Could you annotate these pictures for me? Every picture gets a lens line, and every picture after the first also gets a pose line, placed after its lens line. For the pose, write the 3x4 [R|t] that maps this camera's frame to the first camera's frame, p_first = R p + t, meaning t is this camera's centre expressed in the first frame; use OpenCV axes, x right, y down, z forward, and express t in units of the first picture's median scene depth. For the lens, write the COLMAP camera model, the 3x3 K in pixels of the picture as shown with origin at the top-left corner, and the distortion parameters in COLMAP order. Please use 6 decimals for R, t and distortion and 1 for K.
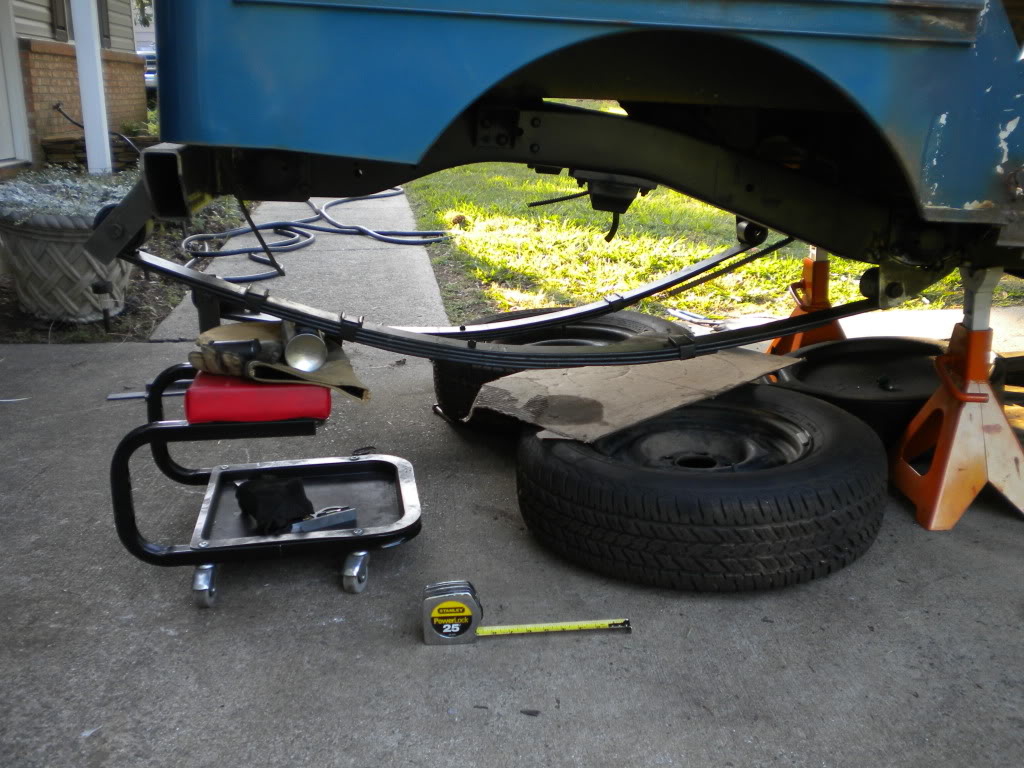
lens RADIAL K [[1052.7, 0, 512.0], [0, 1052.7, 384.0], [0, 0, 1]] dist [-0.004009, 0.025170]
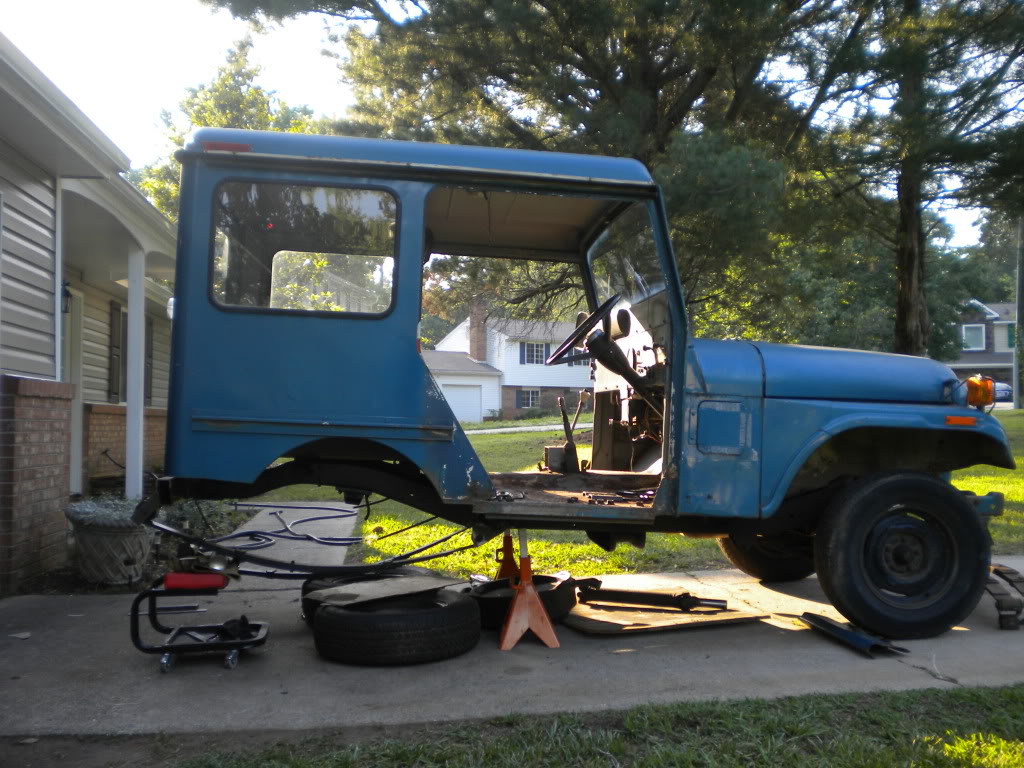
lens RADIAL K [[1052.7, 0, 512.0], [0, 1052.7, 384.0], [0, 0, 1]] dist [-0.004009, 0.025170]
pose [[0.999809, -0.006674, -0.018395, 0.243657], [0.000653, 0.950909, -0.309469, 0.152421], [0.019557, 0.309398, 0.950732, -0.648287]]
